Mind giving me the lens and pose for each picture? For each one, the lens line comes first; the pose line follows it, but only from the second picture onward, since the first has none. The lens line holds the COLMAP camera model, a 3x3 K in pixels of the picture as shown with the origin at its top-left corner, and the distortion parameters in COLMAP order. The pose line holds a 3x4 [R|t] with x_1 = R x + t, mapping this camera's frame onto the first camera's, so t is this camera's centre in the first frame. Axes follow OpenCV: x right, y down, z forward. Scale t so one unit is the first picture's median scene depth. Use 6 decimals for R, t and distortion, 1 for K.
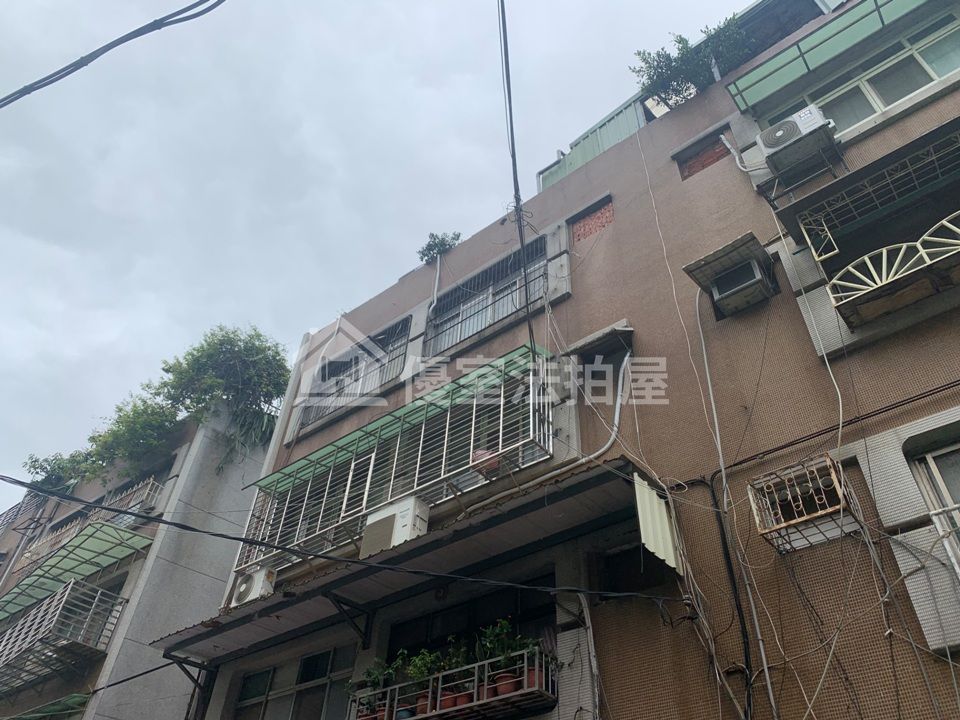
lens RADIAL K [[739.9, 0, 491.0], [0, 739.9, 347.8], [0, 0, 1]] dist [0.047707, -0.066304]
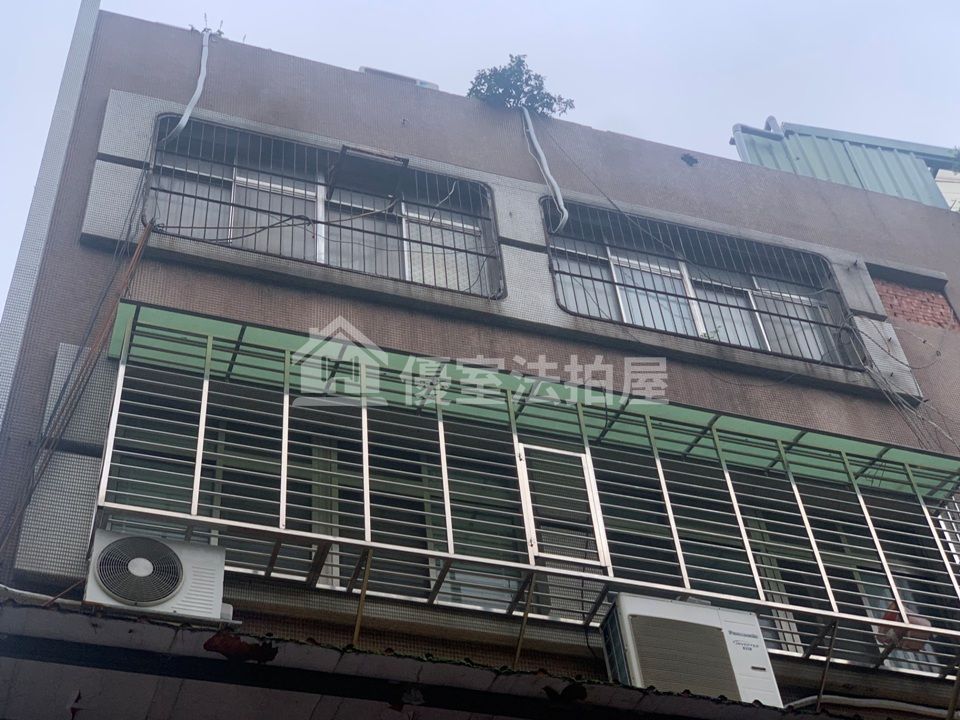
lens RADIAL K [[1489.9, 0, 474.9], [0, 1489.9, 384.6], [0, 0, 1]] dist [0.004471, 0.144407]
pose [[0.556195, 0.562623, 0.611639, -0.842265], [-0.506491, 0.812988, -0.287257, 0.443144], [-0.658873, -0.150019, 0.737144, 0.495683]]
